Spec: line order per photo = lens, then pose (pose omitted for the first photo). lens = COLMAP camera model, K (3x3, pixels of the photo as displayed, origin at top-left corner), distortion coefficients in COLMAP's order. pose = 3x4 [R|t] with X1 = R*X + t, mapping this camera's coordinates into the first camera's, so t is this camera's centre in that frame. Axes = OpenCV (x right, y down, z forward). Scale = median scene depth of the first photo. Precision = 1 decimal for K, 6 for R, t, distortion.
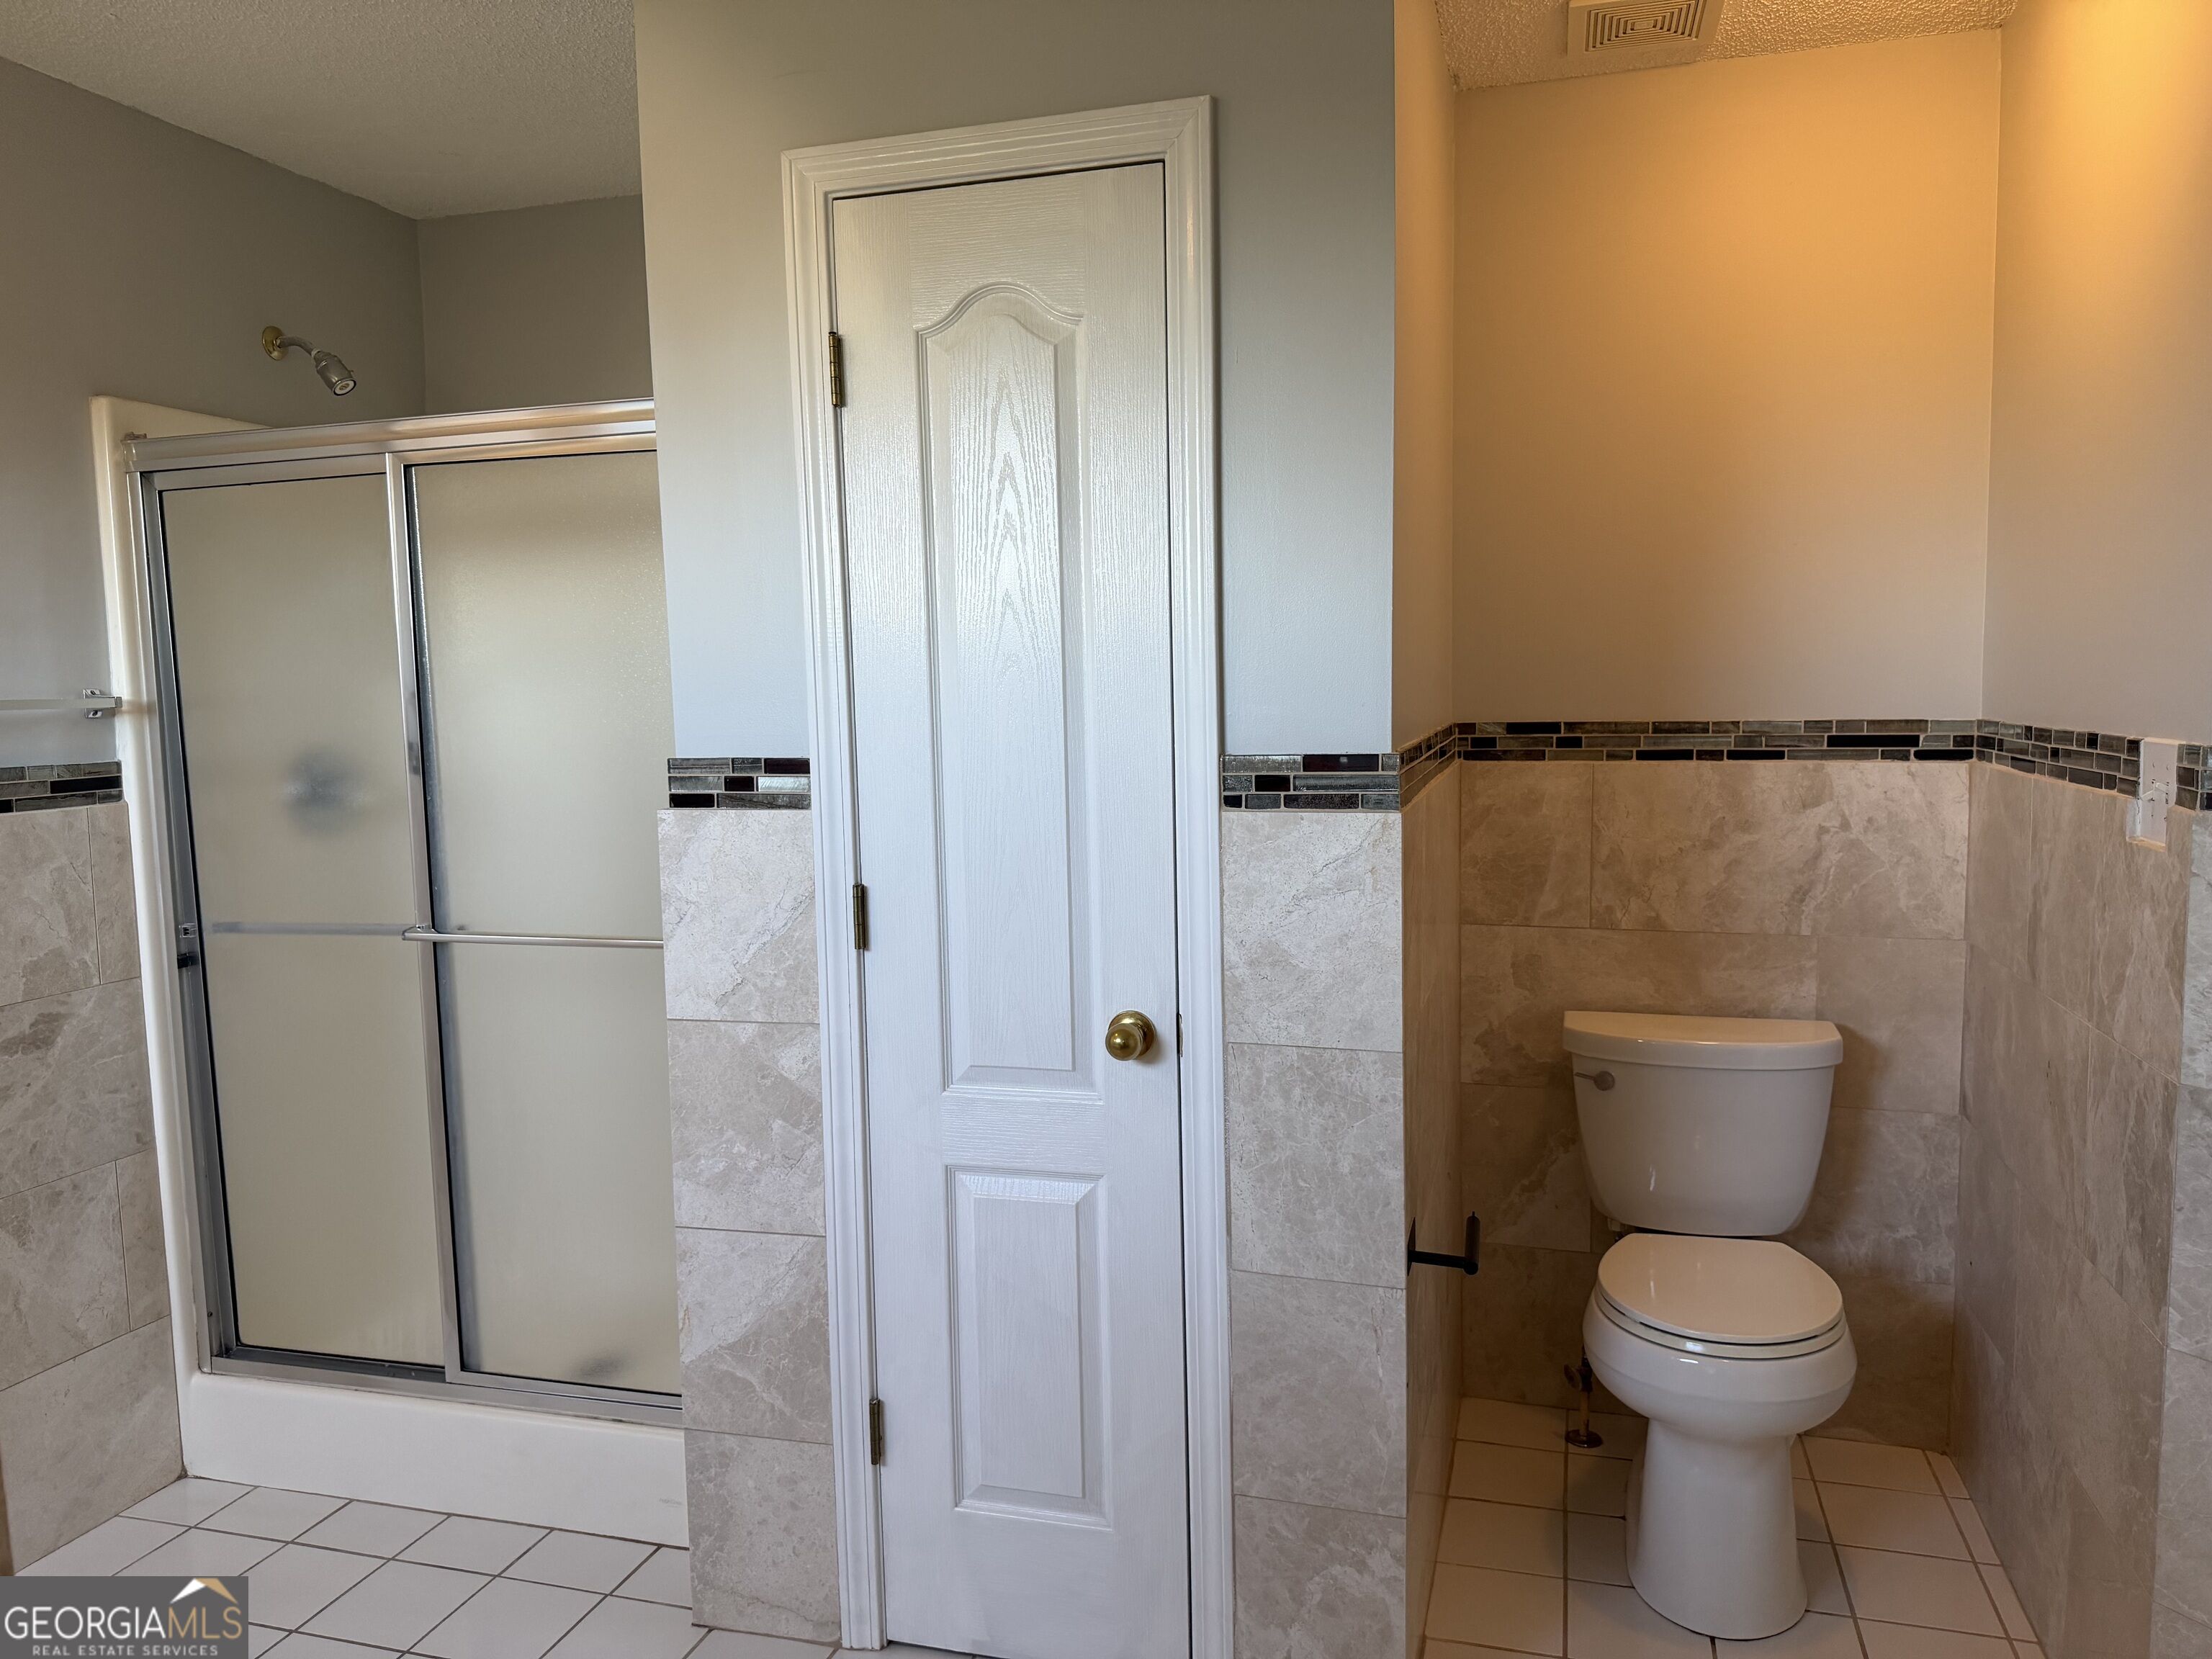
lens RADIAL K [[1520.4, 0, 1114.0], [0, 1520.4, 819.4], [0, 0, 1]] dist [0.086622, -0.102619]
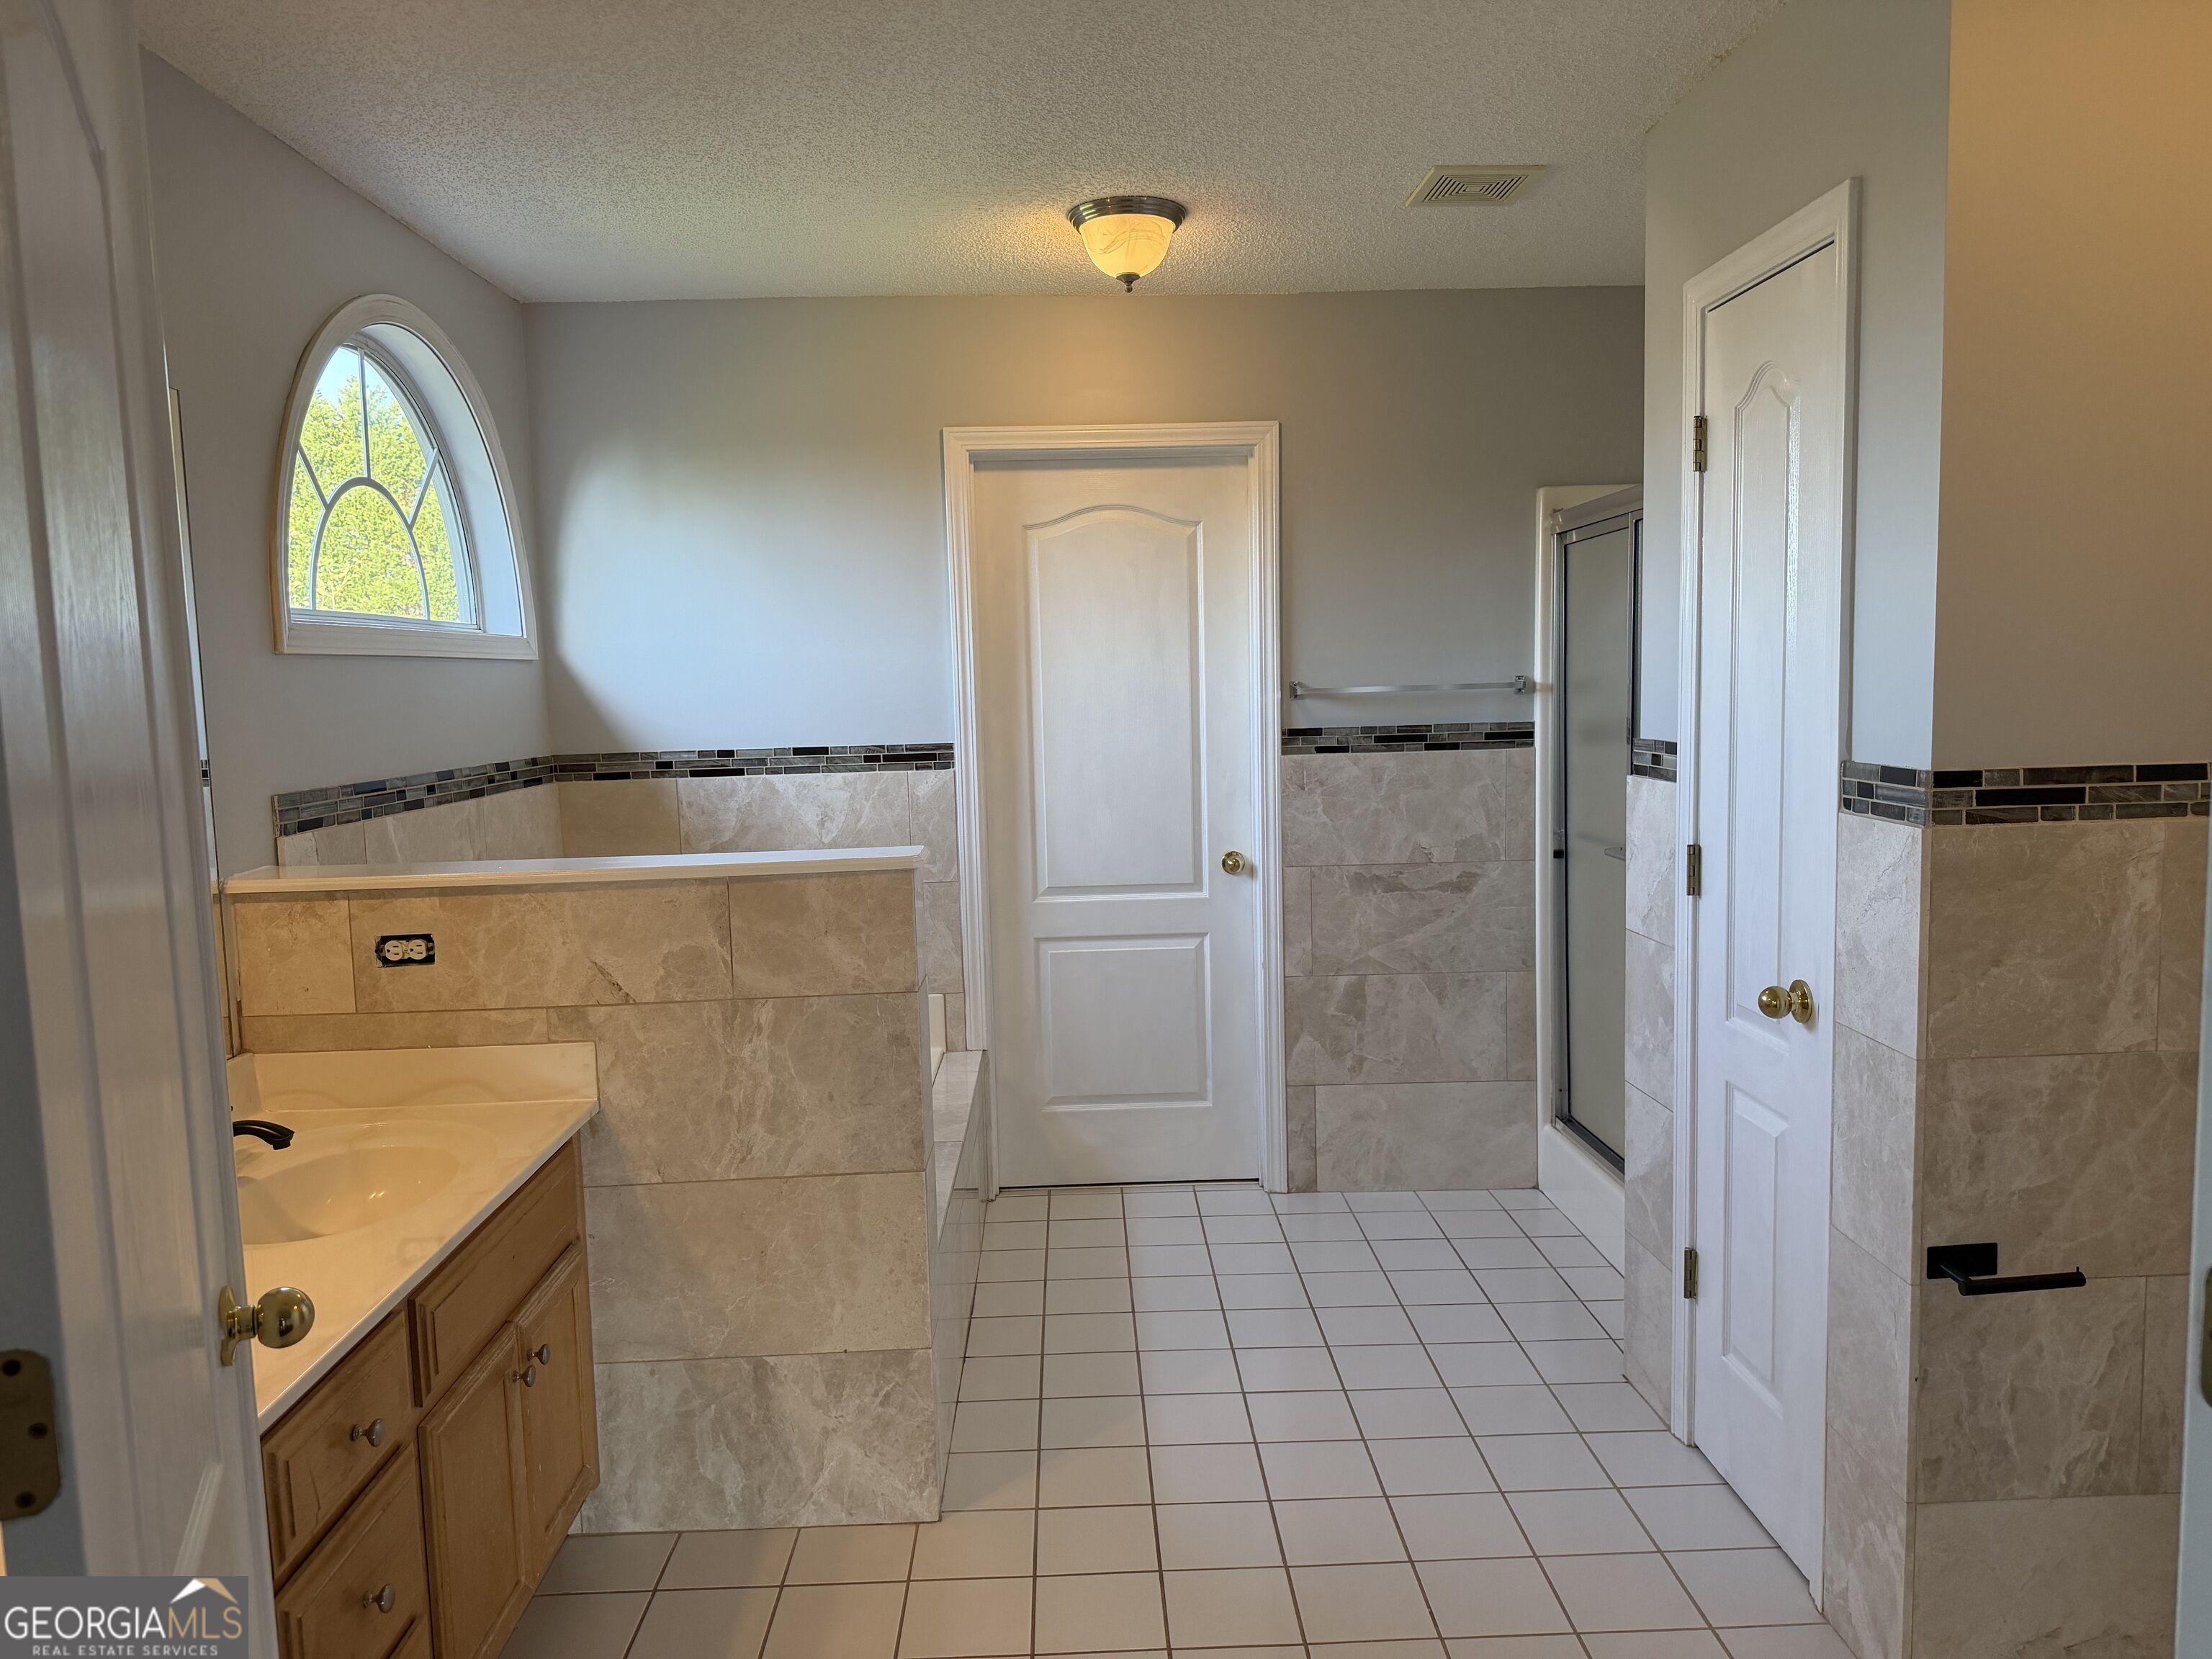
lens RADIAL K [[1555.2, 0, 1114.7], [0, 1555.2, 833.5], [0, 0, 1]] dist [0.002621, -0.008913]
pose [[0.307794, 0.110687, -0.944993, 0.880743], [-0.065493, 0.993319, 0.095016, -0.056710], [0.949196, 0.032645, 0.312986, 0.131099]]
